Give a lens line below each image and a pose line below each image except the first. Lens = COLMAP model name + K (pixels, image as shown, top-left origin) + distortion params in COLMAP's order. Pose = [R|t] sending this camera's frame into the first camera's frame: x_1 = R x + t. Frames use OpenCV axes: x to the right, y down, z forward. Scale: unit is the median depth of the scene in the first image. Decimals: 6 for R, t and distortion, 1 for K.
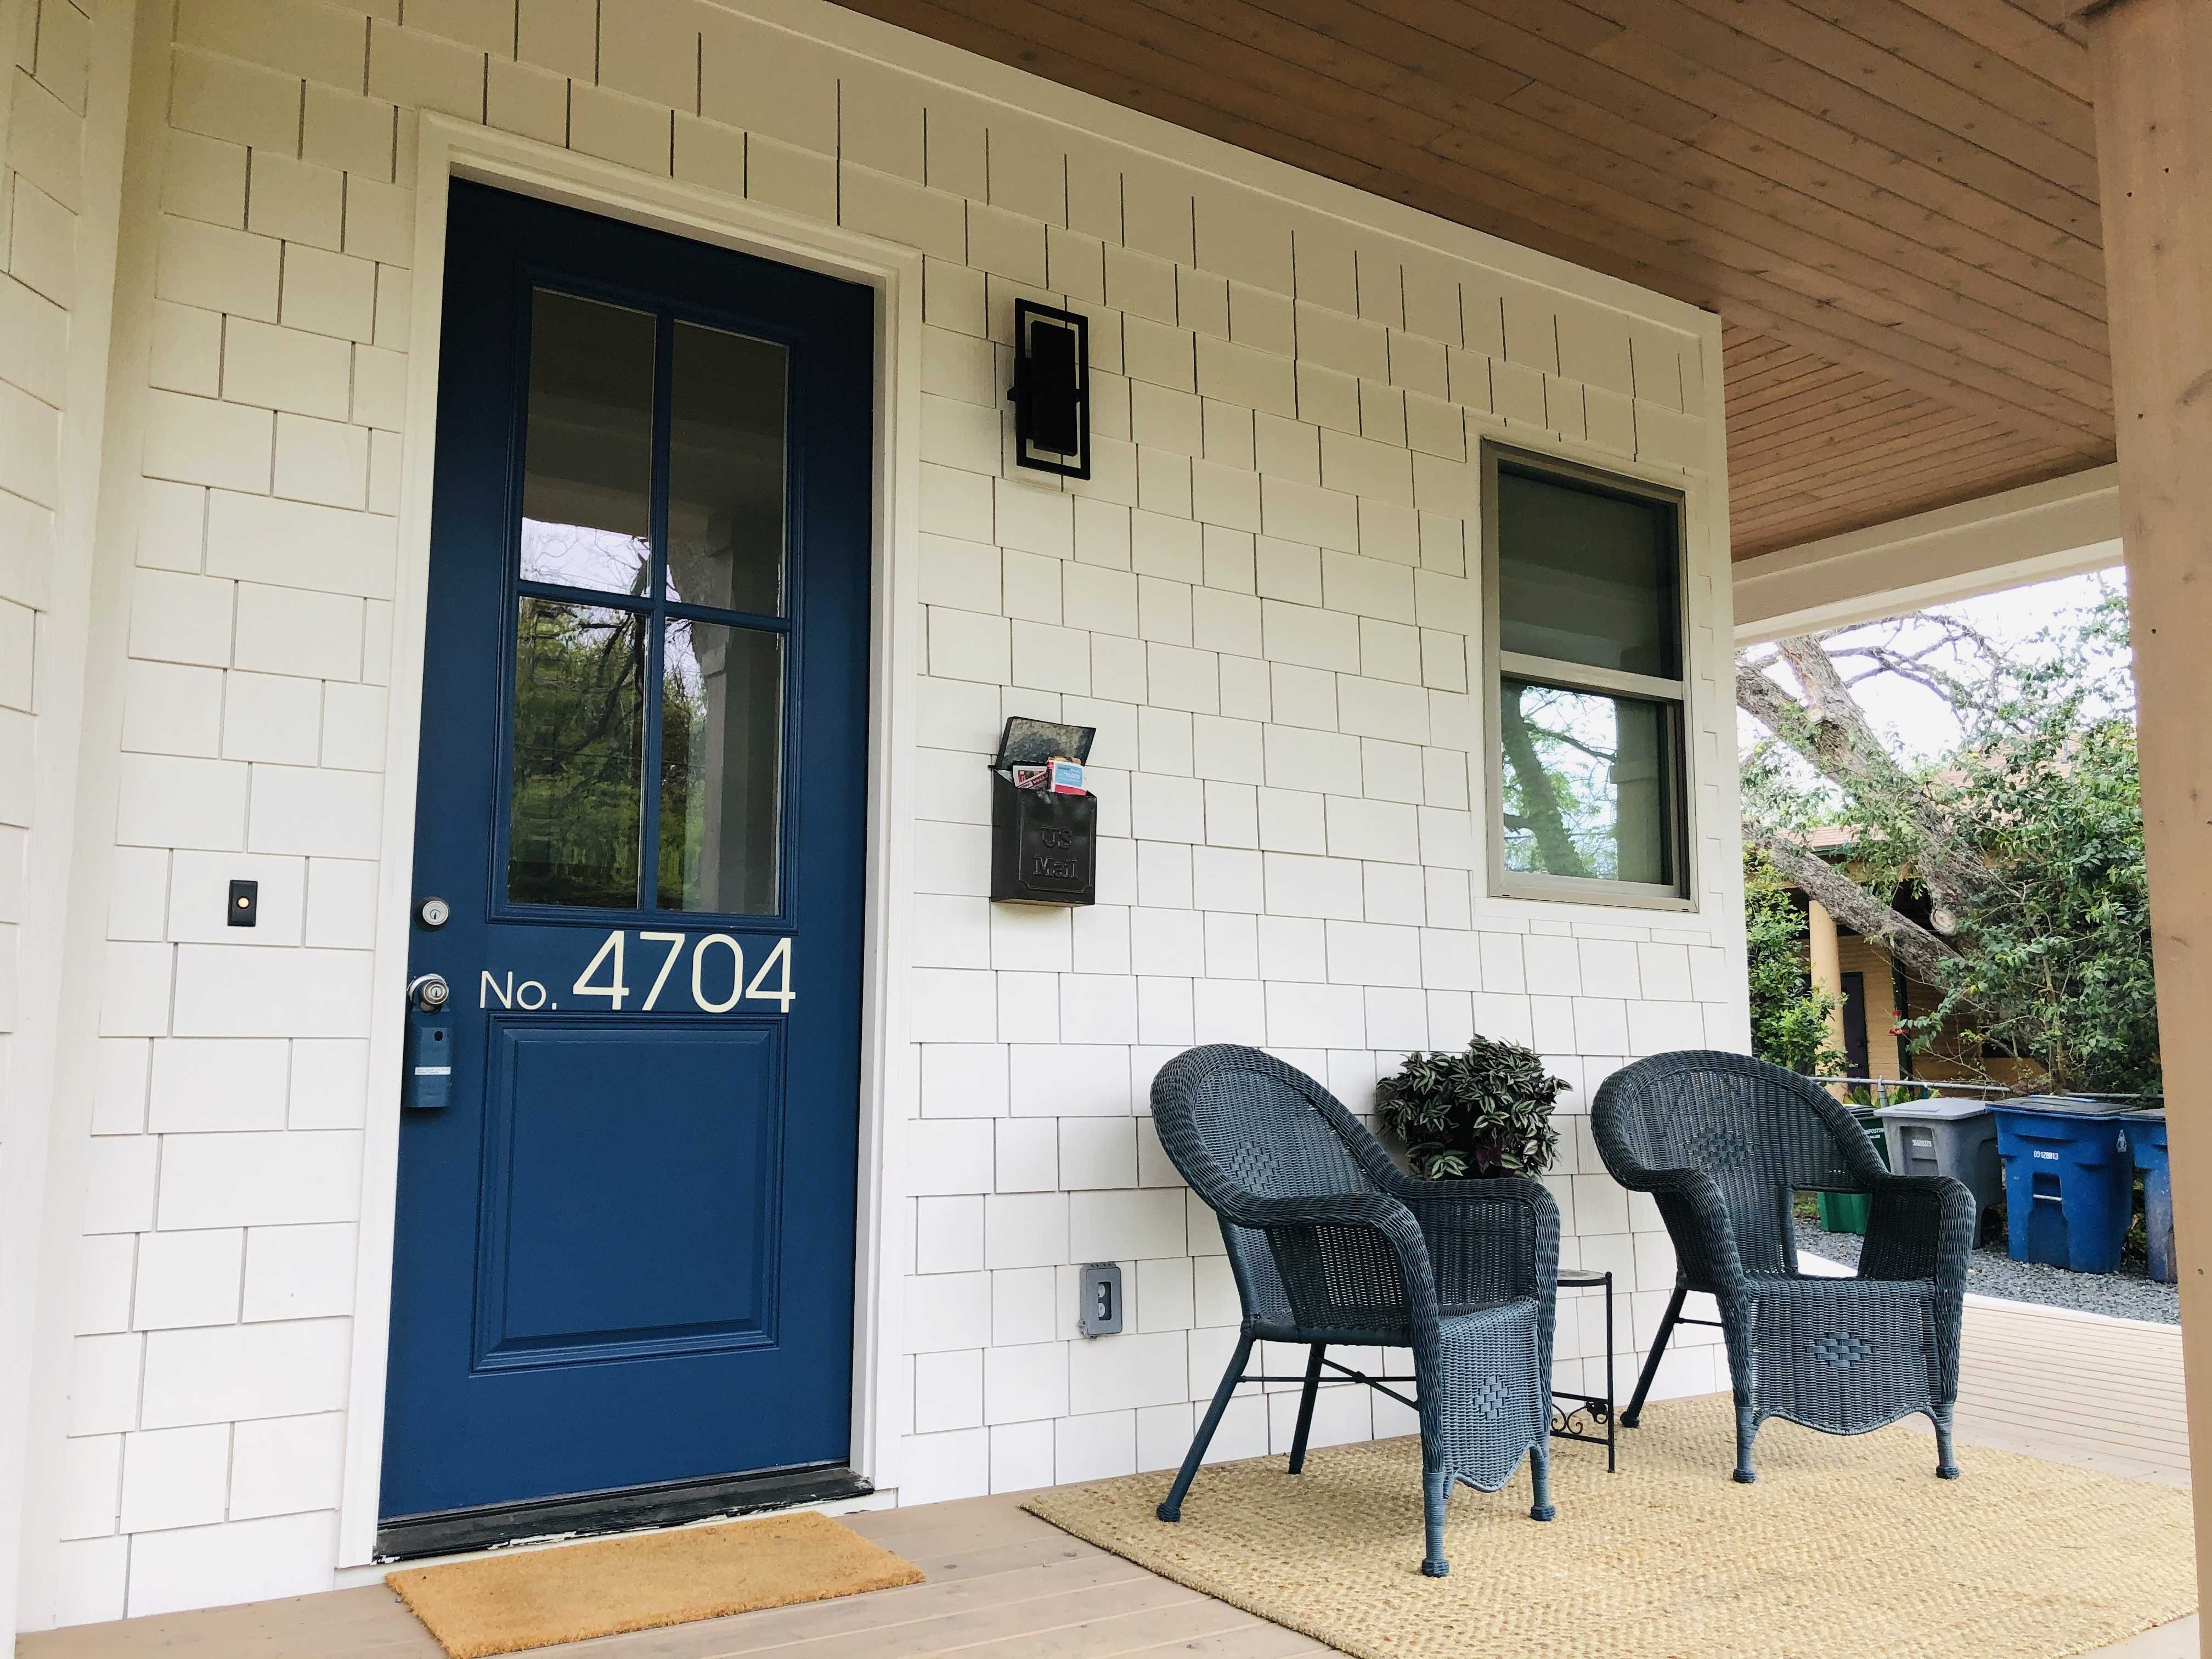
lens RADIAL K [[1817.6, 0, 1115.0], [0, 1817.6, 831.9], [0, 0, 1]] dist [0.033925, 0.012213]
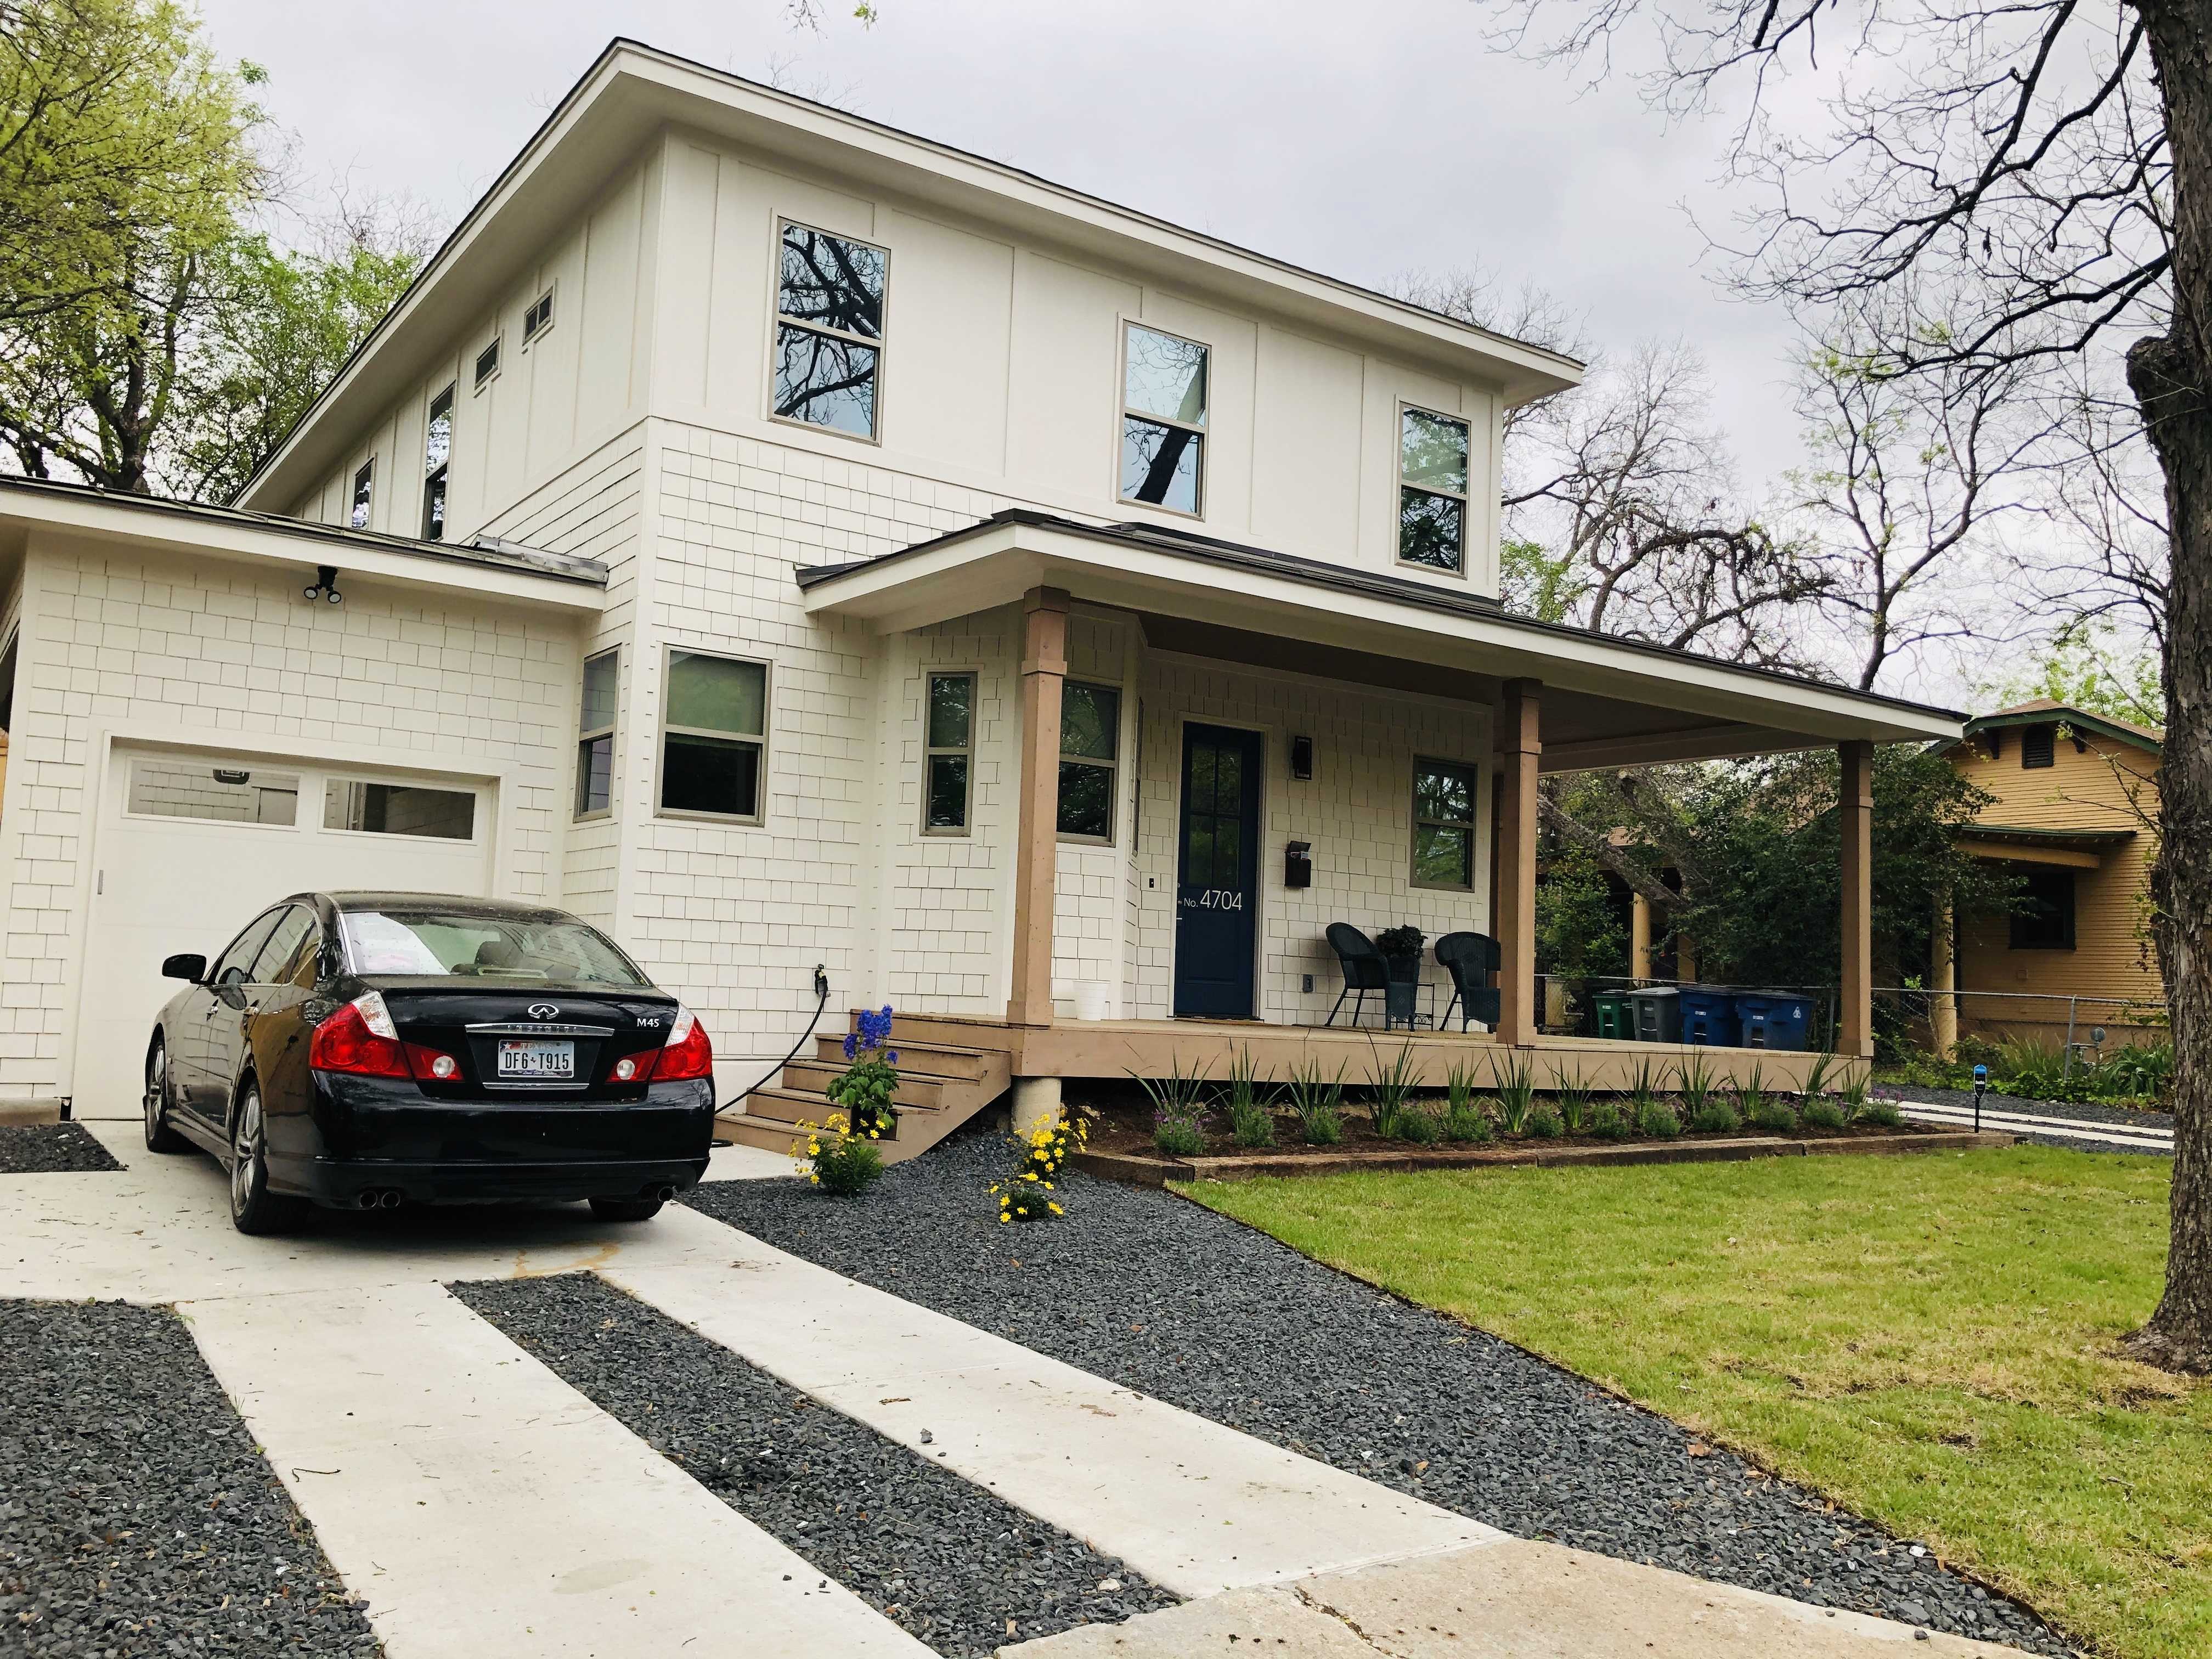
lens RADIAL K [[1817.6, 0, 1100.1], [0, 1817.6, 820.7], [0, 0, 1]] dist [0.033925, 0.012213]
pose [[0.999370, 0.035443, 0.001738, -0.485573], [-0.035478, 0.998981, 0.027894, -0.201825], [-0.000748, -0.027938, 0.999609, -3.016690]]
